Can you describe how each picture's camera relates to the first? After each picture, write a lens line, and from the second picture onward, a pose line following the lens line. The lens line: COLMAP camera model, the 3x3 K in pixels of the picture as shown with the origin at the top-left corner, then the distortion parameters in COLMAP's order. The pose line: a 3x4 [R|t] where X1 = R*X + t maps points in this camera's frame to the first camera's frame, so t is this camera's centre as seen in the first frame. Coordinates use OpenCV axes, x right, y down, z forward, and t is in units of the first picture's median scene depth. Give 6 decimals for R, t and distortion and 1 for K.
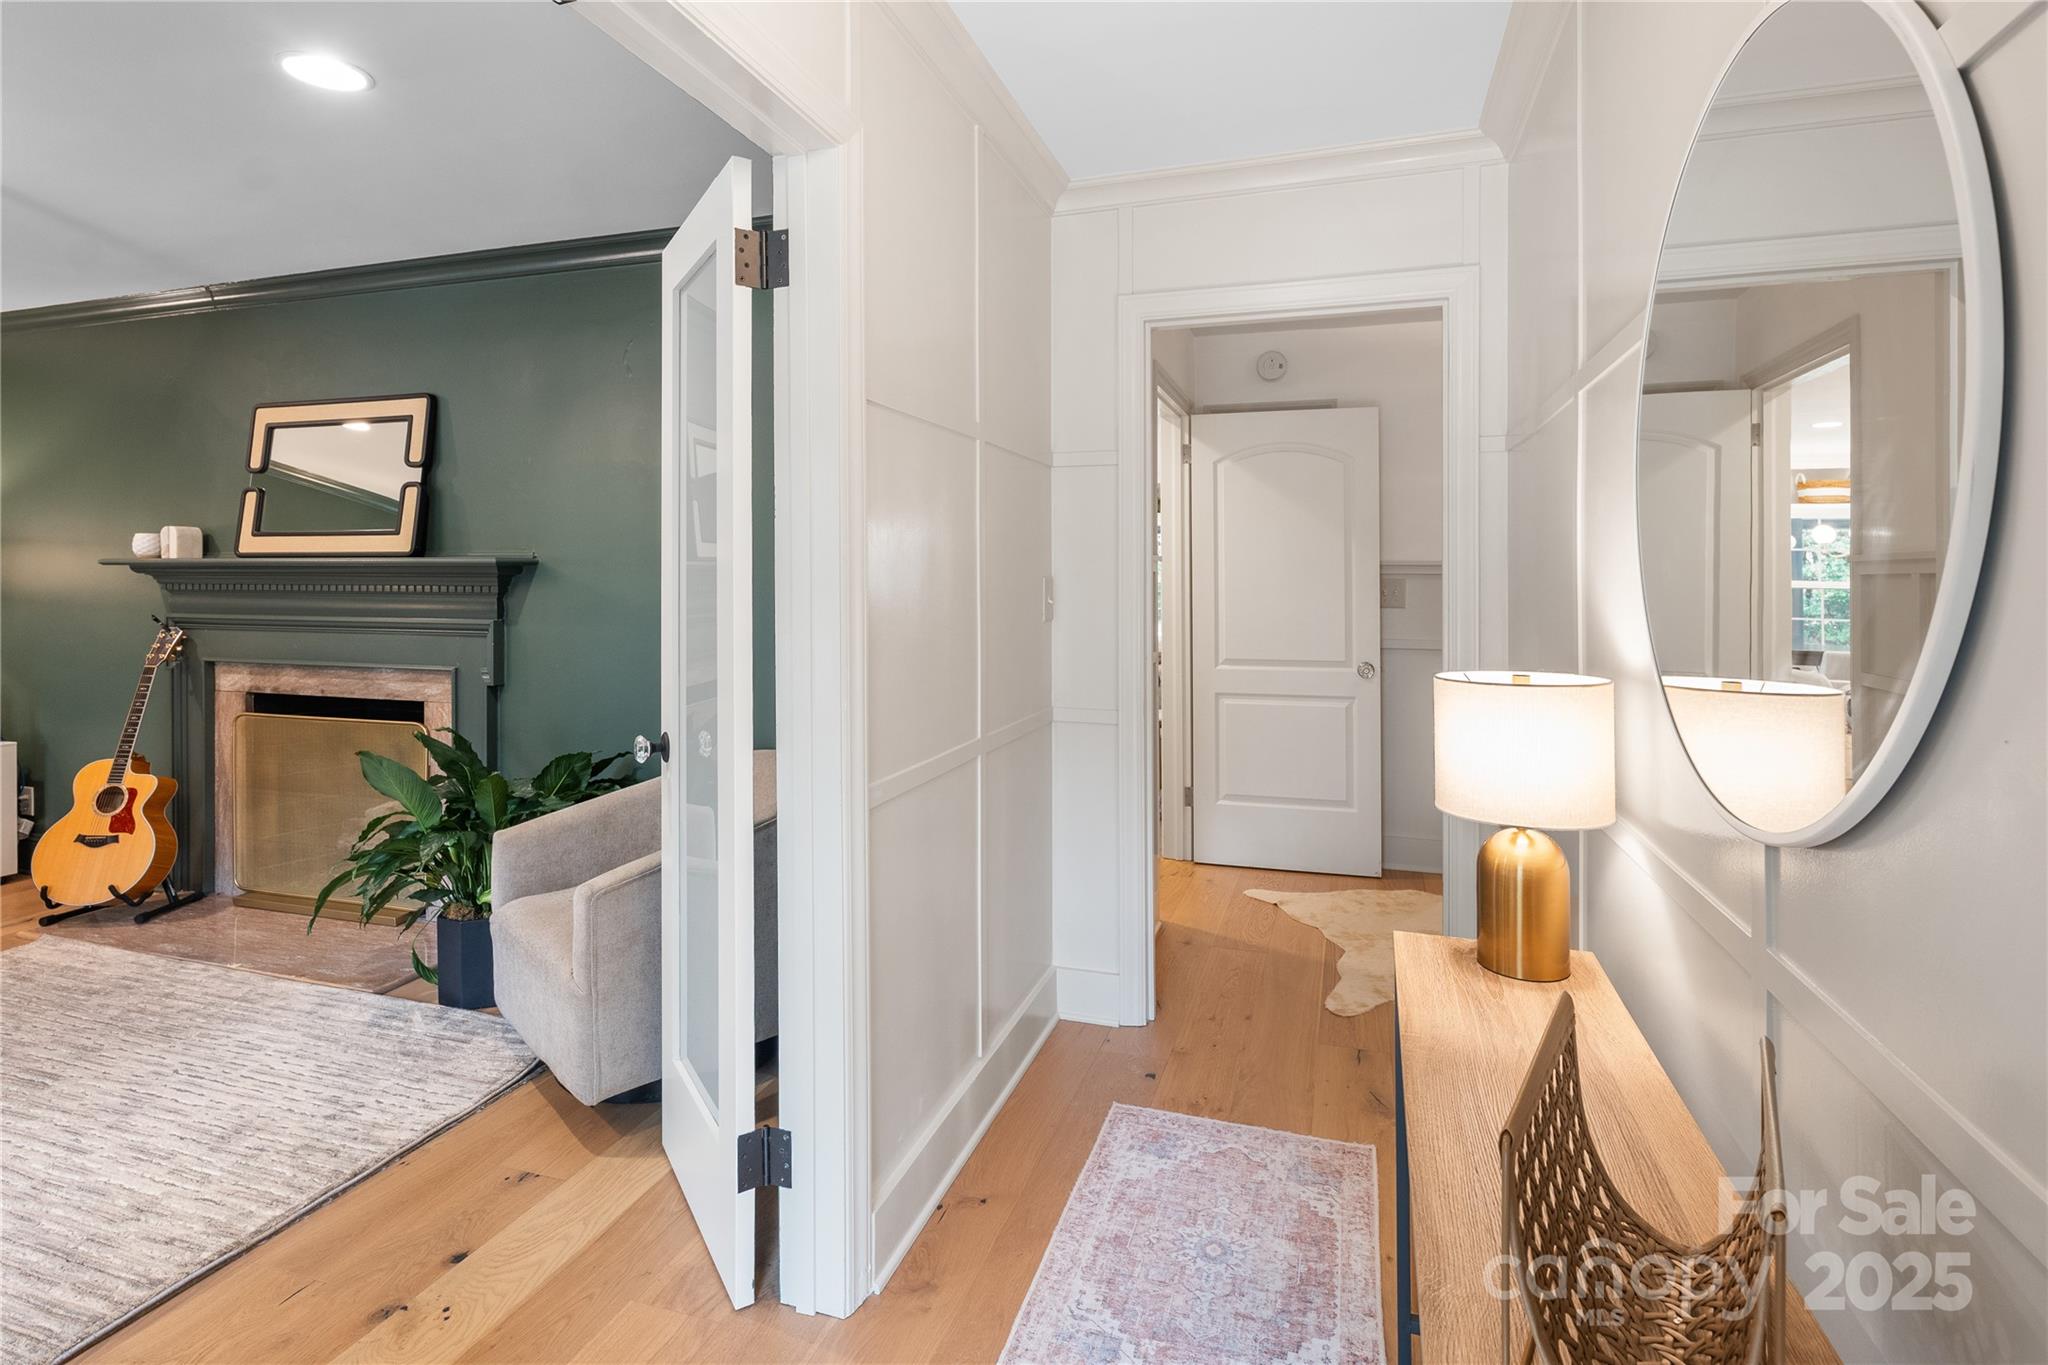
lens RADIAL K [[965.1, 0, 1026.0], [0, 965.1, 582.7], [0, 0, 1]] dist [0.010902, -0.002929]
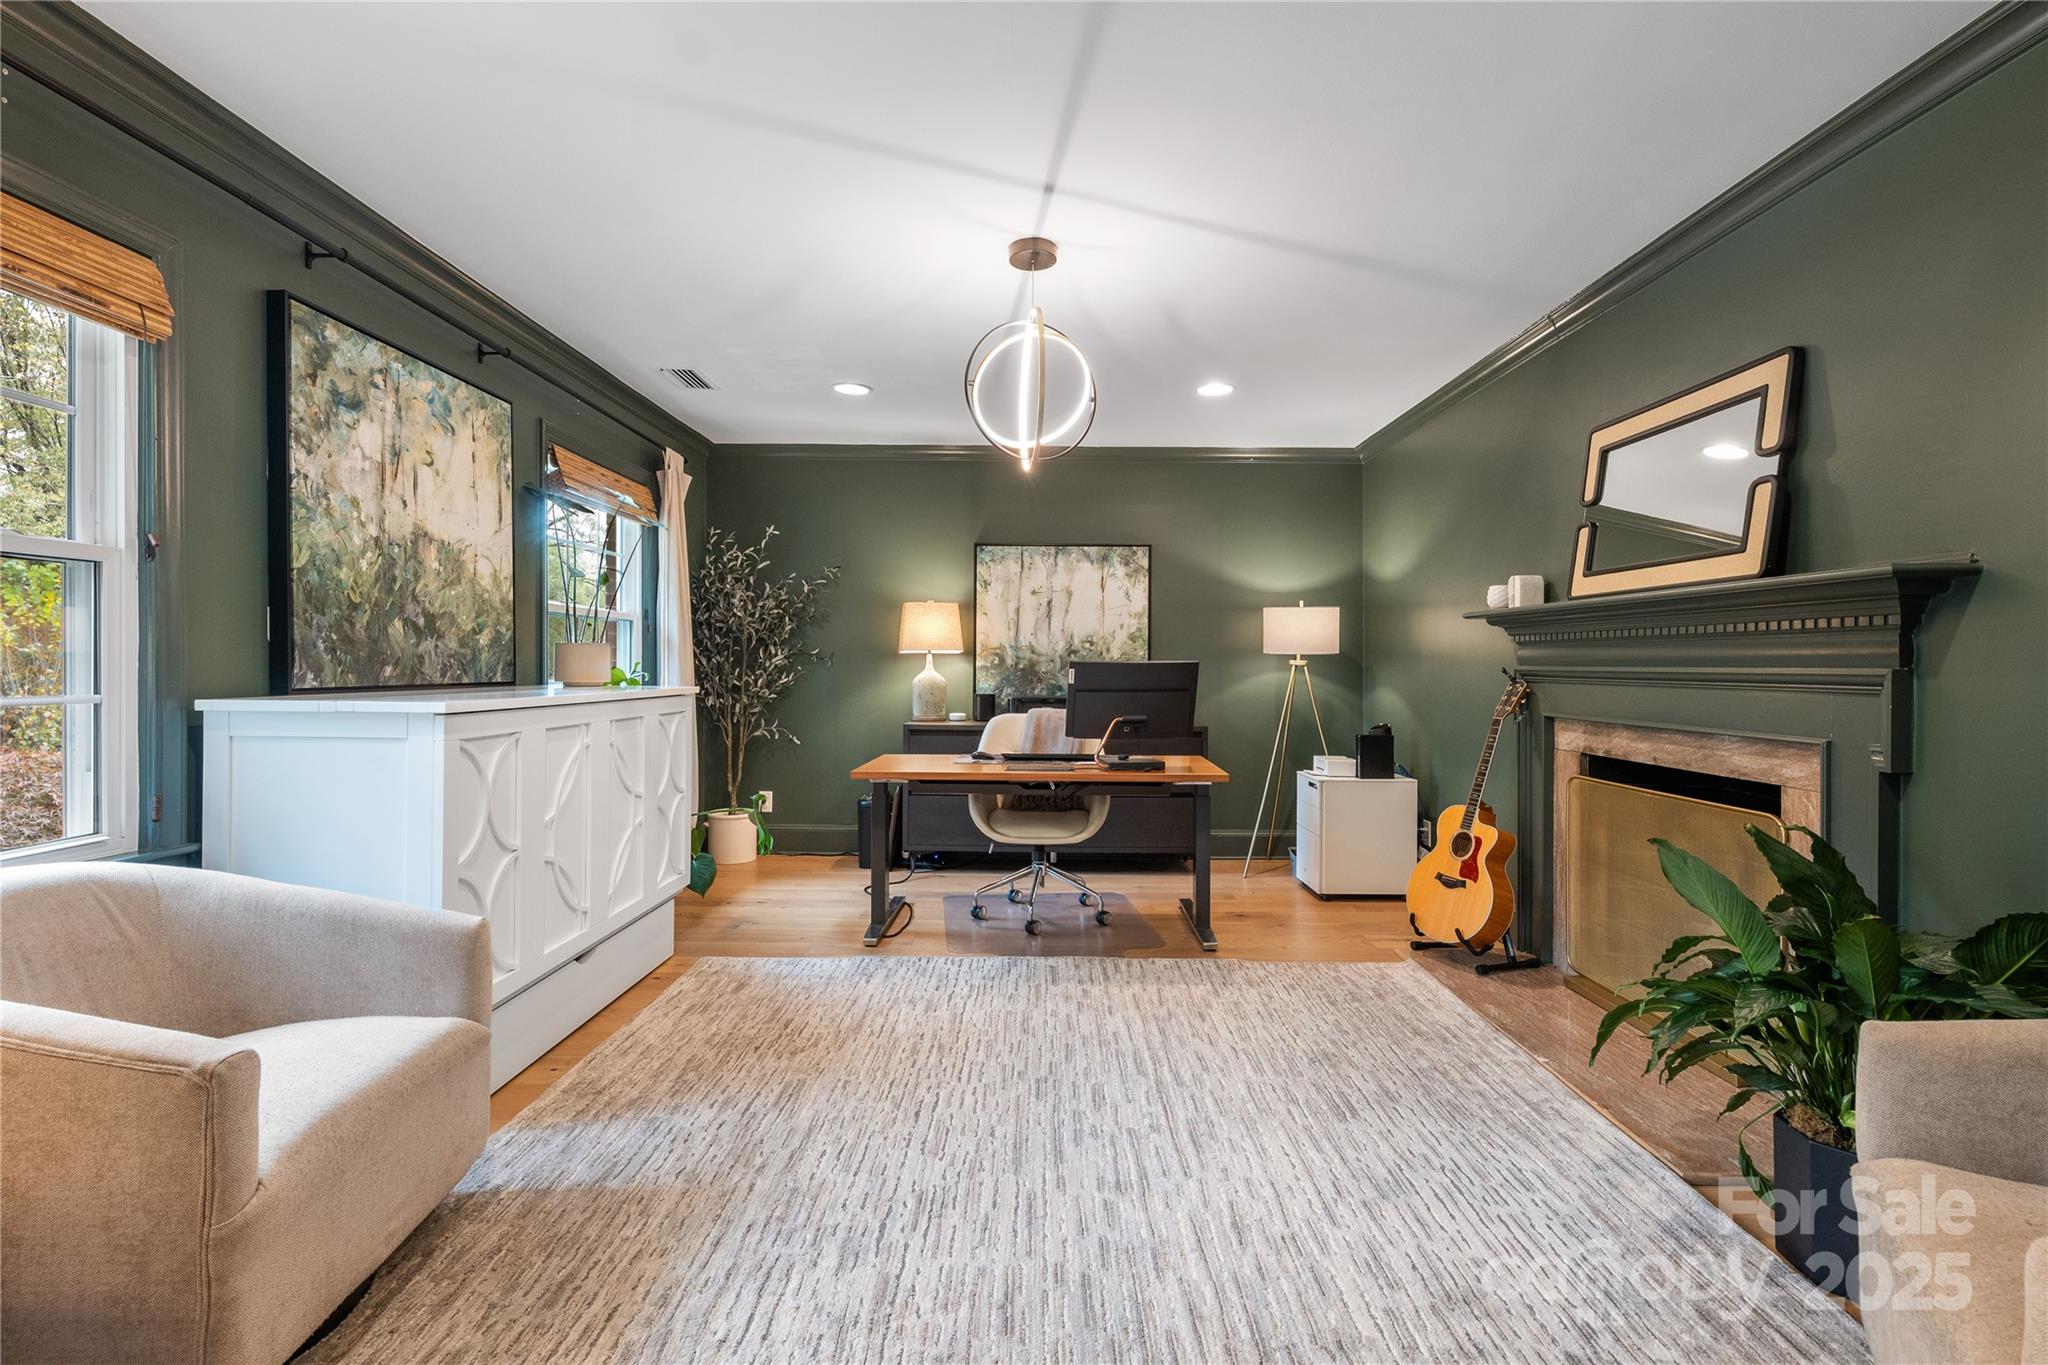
lens RADIAL K [[965.1, 0, 1017.9], [0, 965.1, 672.3], [0, 0, 1]] dist [0.010902, -0.002929]
pose [[0.295650, 0.008553, -0.955258, -0.114307], [-0.003343, 0.999963, 0.007919, 0.037415], [0.955291, 0.000852, 0.295667, 0.269256]]
